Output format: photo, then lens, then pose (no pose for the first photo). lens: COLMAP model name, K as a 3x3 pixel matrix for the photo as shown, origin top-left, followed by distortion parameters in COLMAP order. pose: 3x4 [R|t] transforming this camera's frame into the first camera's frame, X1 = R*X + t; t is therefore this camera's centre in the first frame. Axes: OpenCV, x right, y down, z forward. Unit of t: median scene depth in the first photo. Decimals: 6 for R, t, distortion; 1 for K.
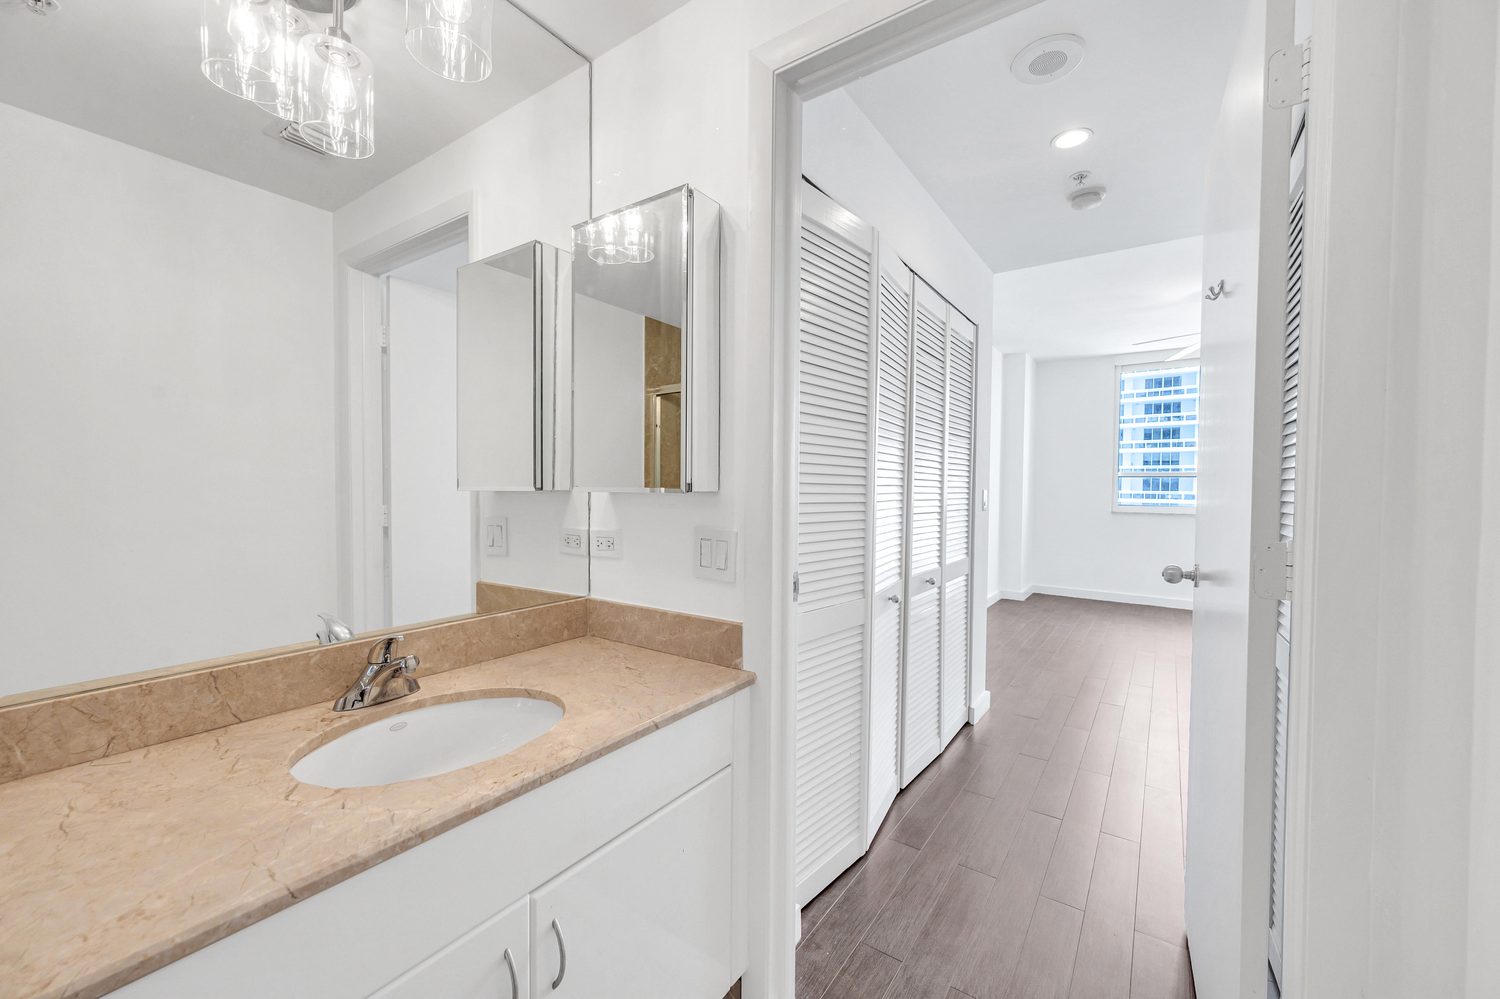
lens RADIAL K [[596.3, 0, 749.4], [0, 596.3, 501.9], [0, 0, 1]] dist [0.004604, -0.000832]
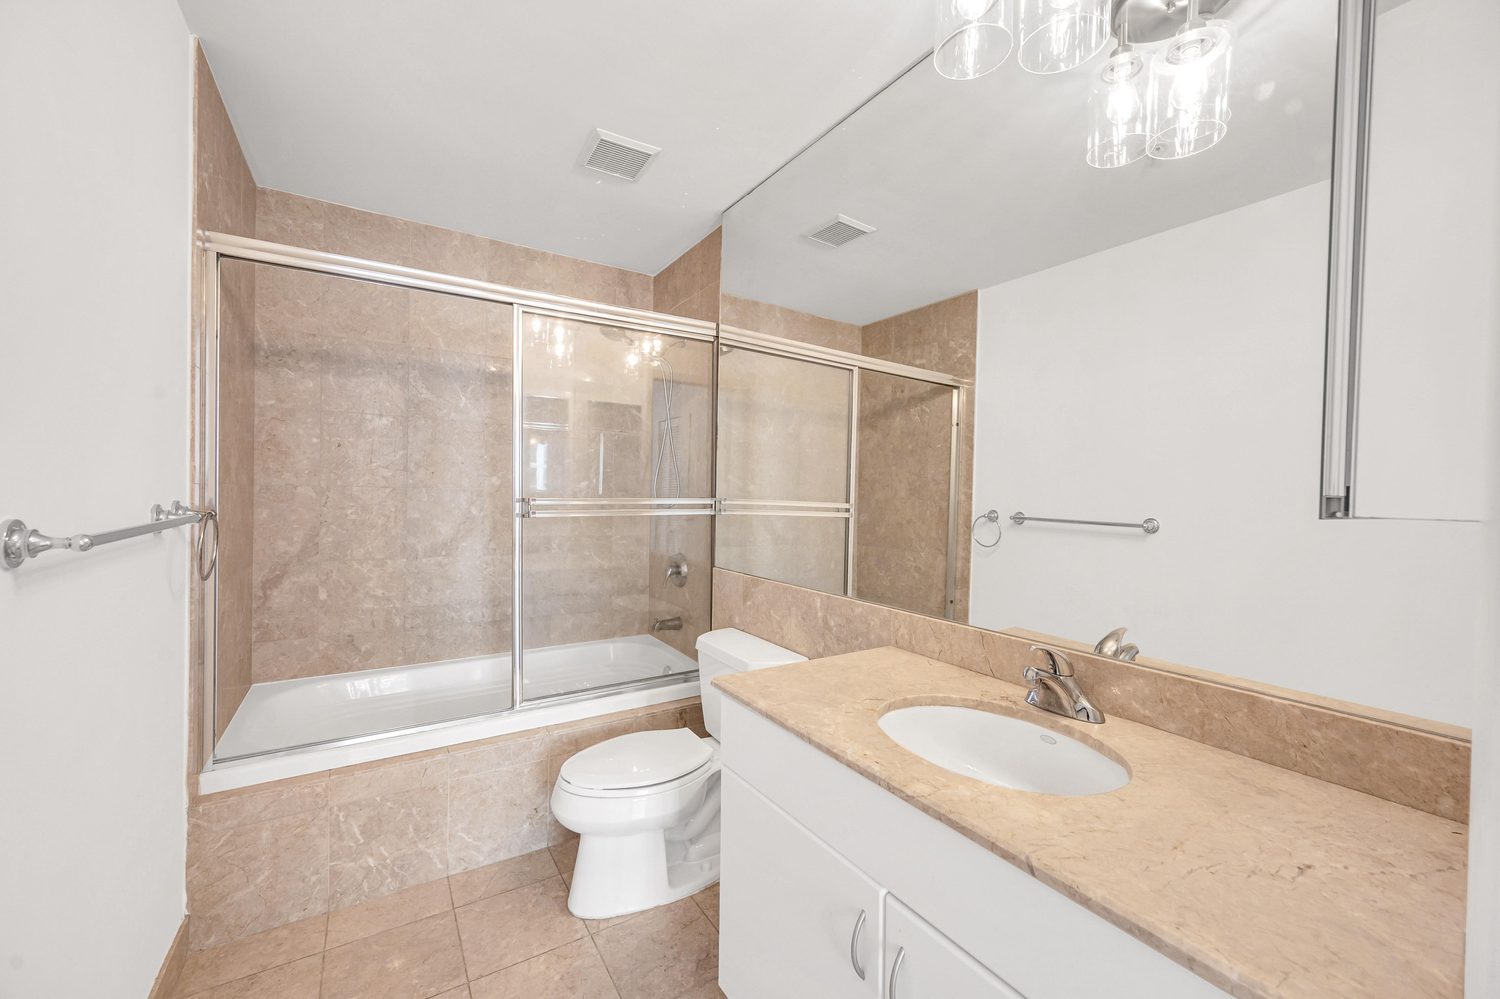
lens RADIAL K [[596.3, 0, 752.7], [0, 596.3, 500.5], [0, 0, 1]] dist [0.004604, -0.000832]
pose [[-0.385419, -0.001873, -0.922740, 0.563804], [-0.045123, 0.998840, 0.016820, -0.023133], [0.921638, 0.048120, -0.385056, 0.952354]]
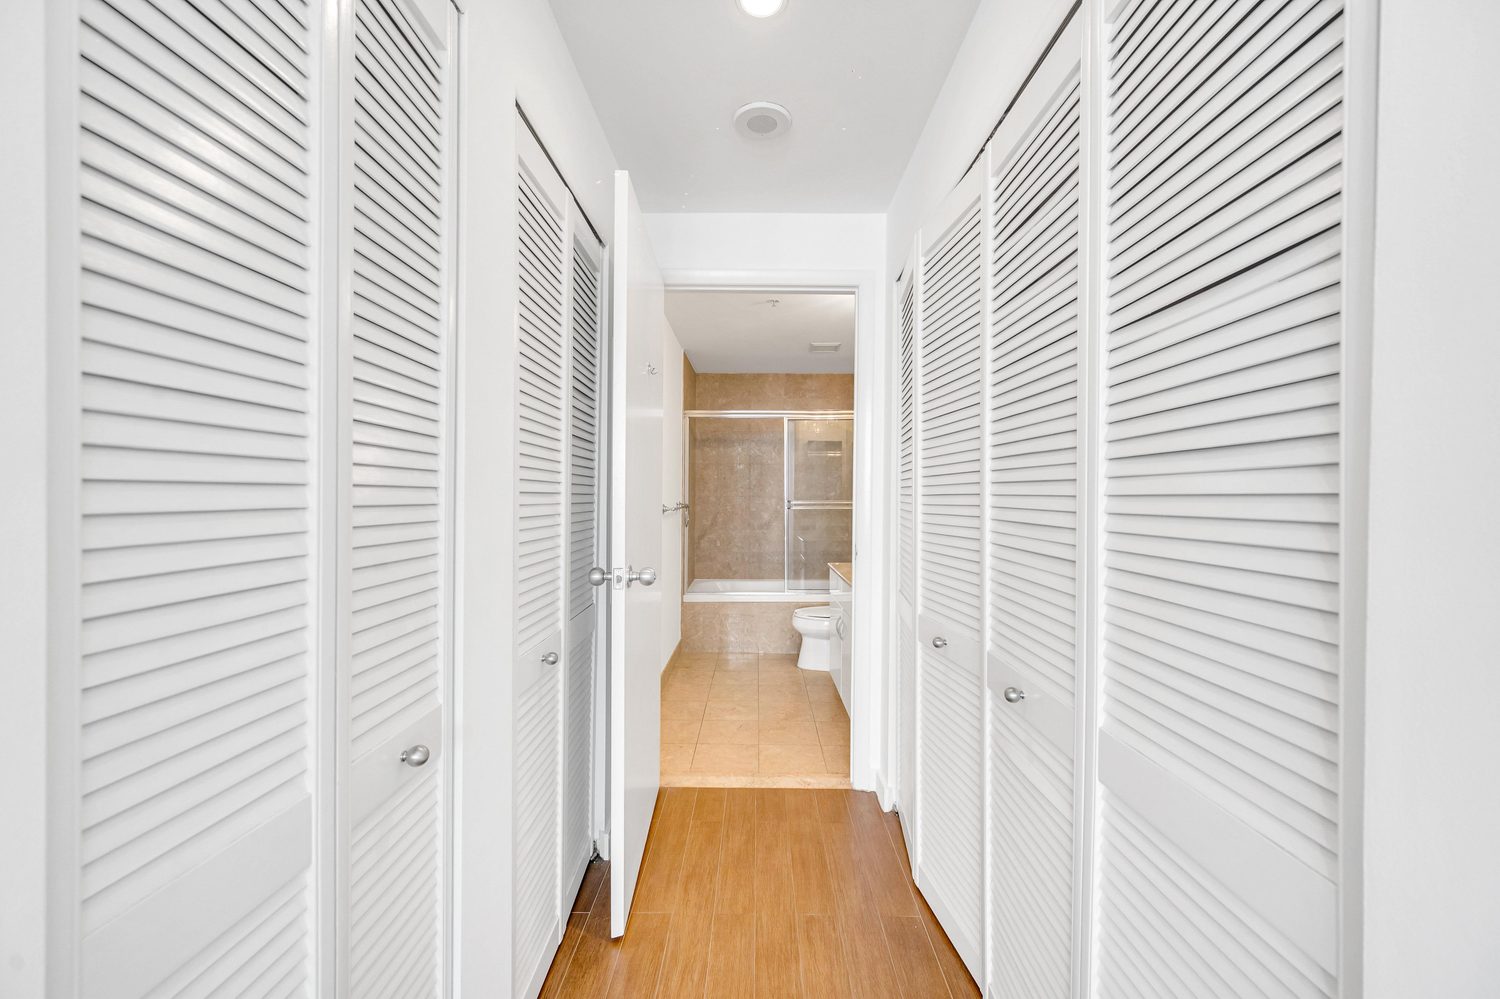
lens RADIAL K [[596.3, 0, 749.9], [0, 596.3, 497.9], [0, 0, 1]] dist [0.004604, -0.000832]
pose [[-0.829771, -0.010149, -0.558011, 0.989668], [-0.026503, 0.999423, 0.021232, -0.039913], [0.557474, 0.032407, -0.829562, 1.686758]]
